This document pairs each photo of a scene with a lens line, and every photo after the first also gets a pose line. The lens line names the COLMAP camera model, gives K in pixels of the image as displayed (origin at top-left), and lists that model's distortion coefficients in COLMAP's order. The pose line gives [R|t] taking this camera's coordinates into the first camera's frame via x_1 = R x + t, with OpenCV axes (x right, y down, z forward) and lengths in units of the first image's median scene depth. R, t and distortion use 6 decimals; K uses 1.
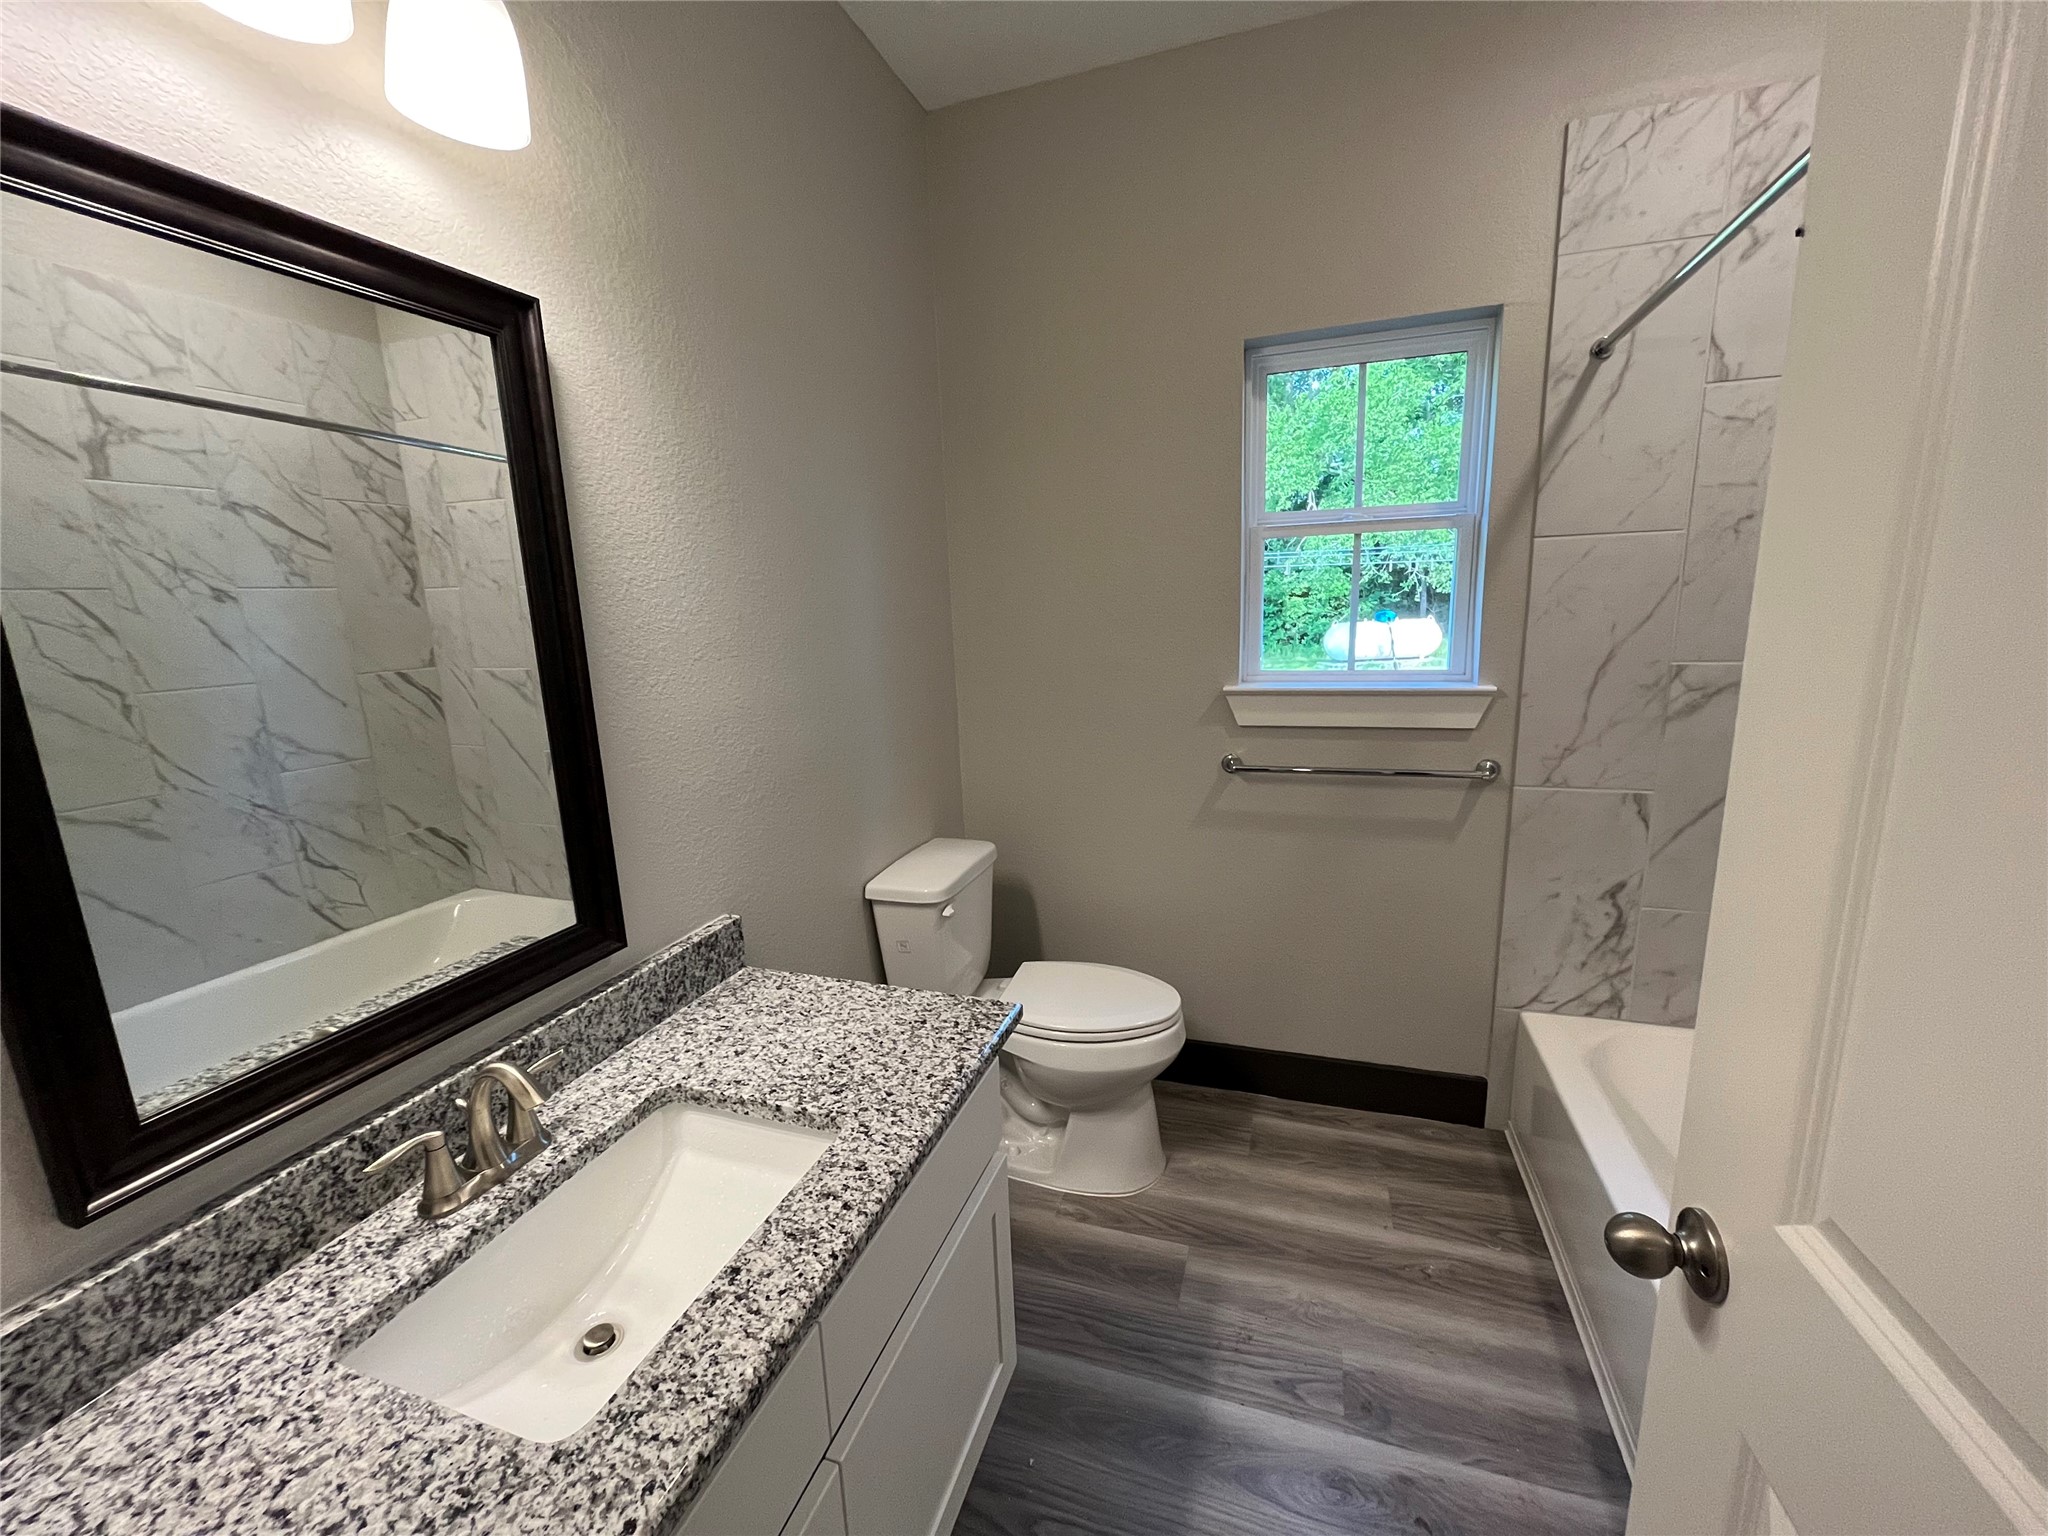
lens RADIAL K [[820.4, 0, 1026.5], [0, 820.4, 766.9], [0, 0, 1]] dist [-0.006316, 0.000193]
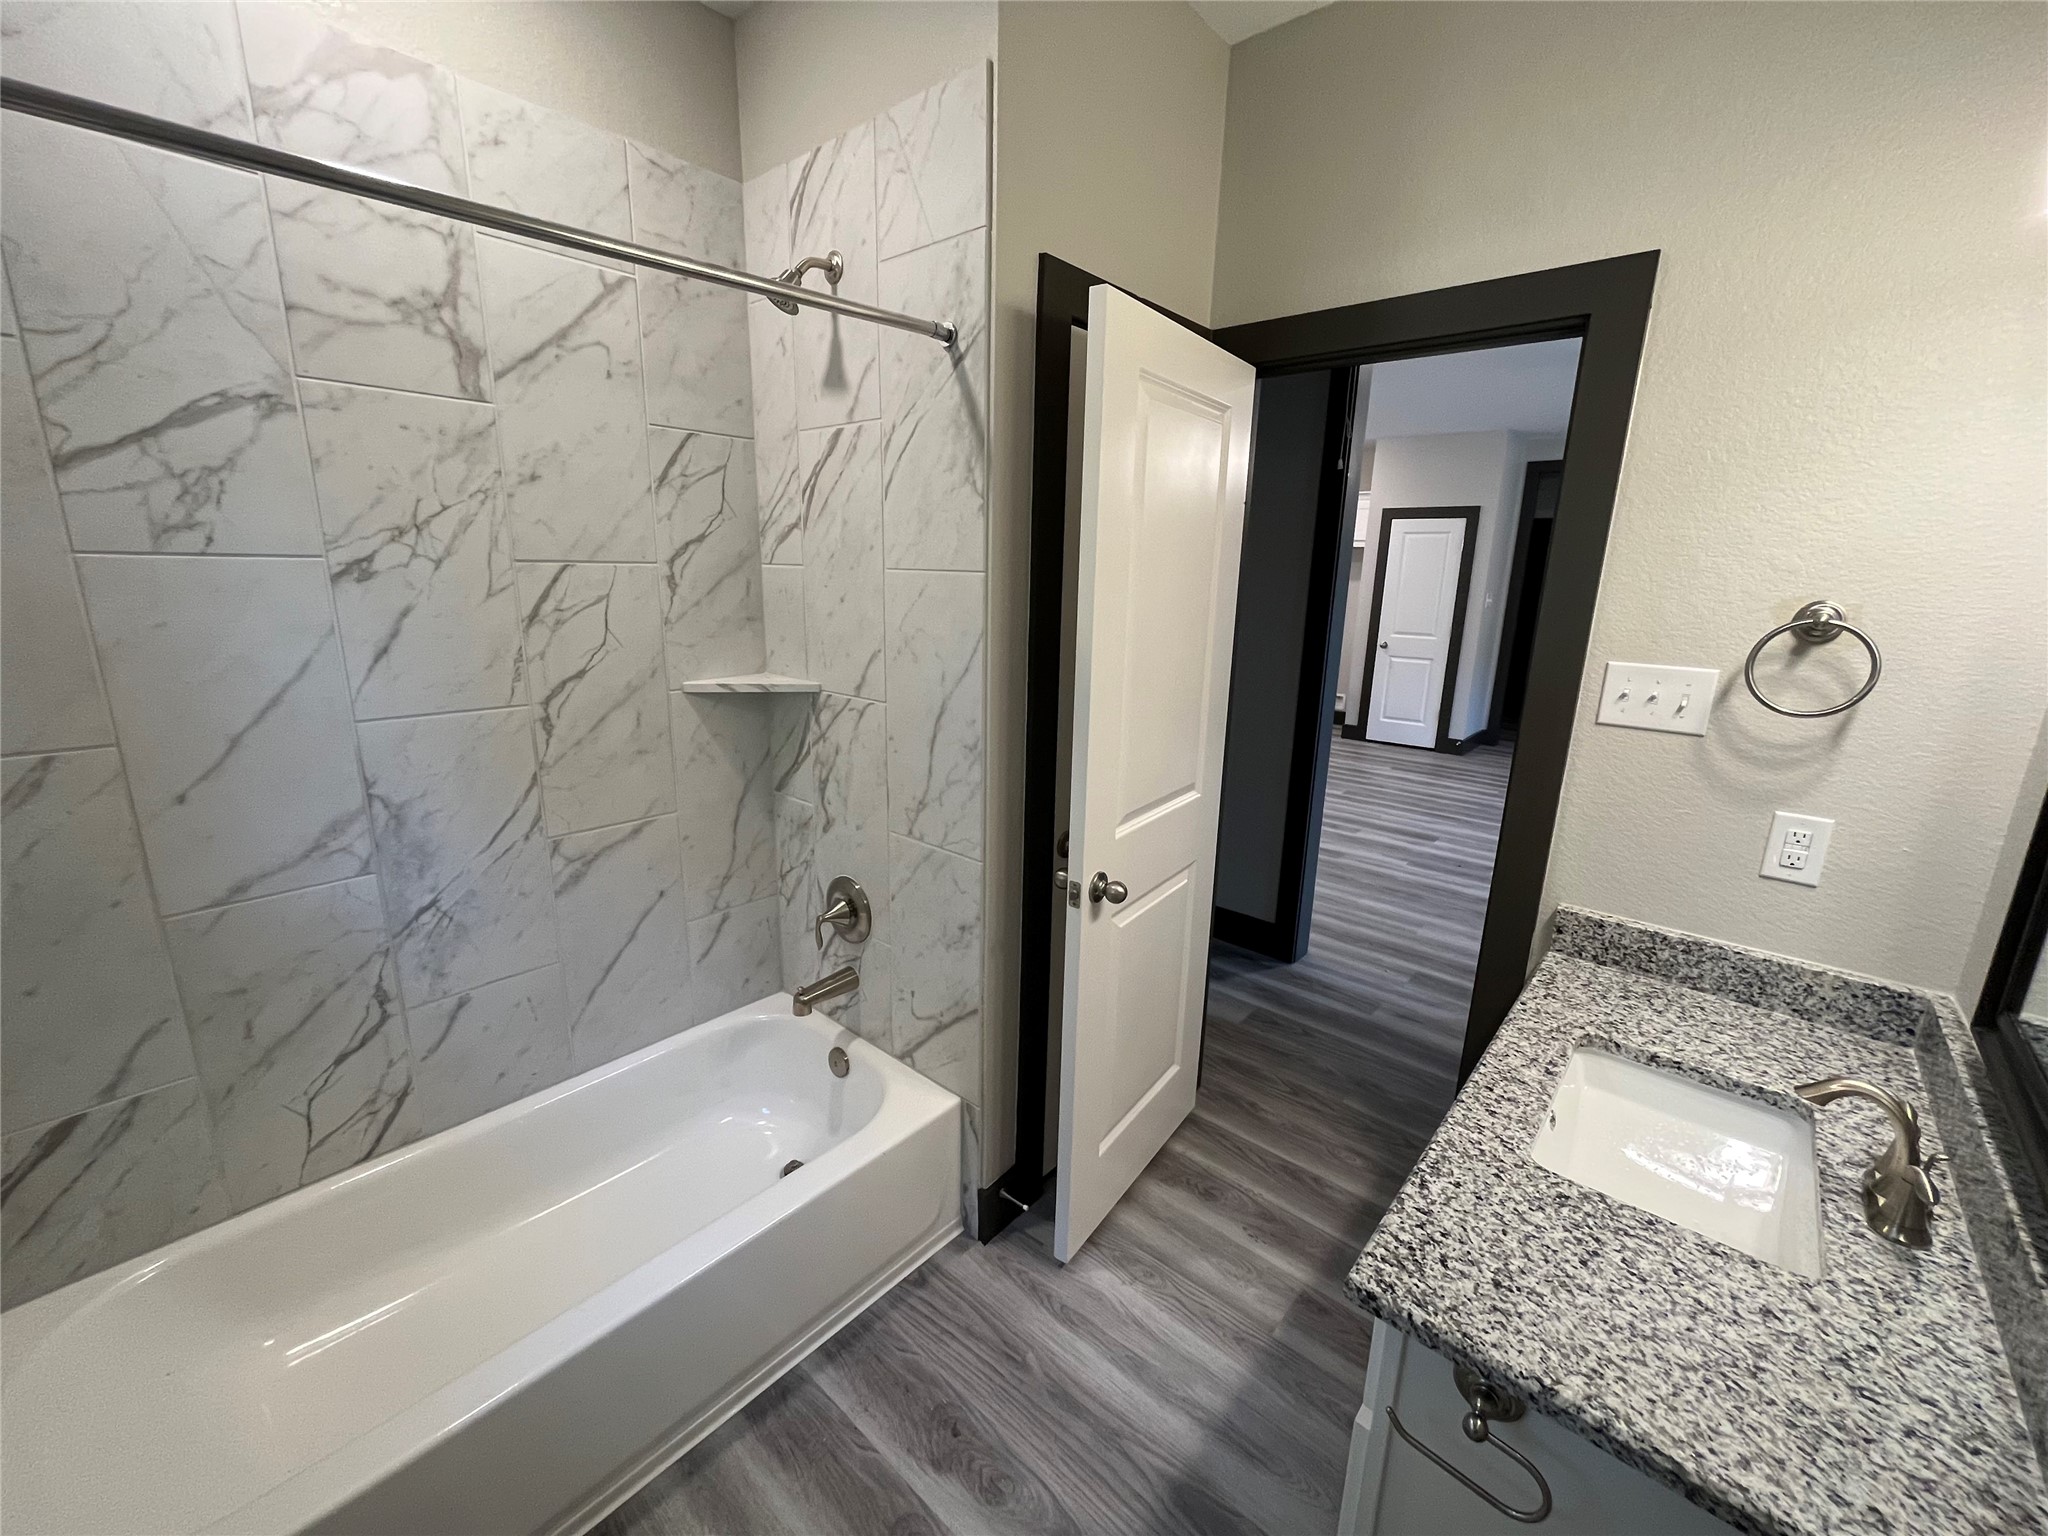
lens RADIAL K [[820.4, 0, 1026.5], [0, 820.4, 766.9], [0, 0, 1]] dist [-0.006316, 0.000193]
pose [[-0.923067, -0.072898, 0.377667, 0.015919], [0.091017, 0.912594, 0.398609, -0.439134], [-0.373715, 0.402317, -0.835750, 1.676220]]
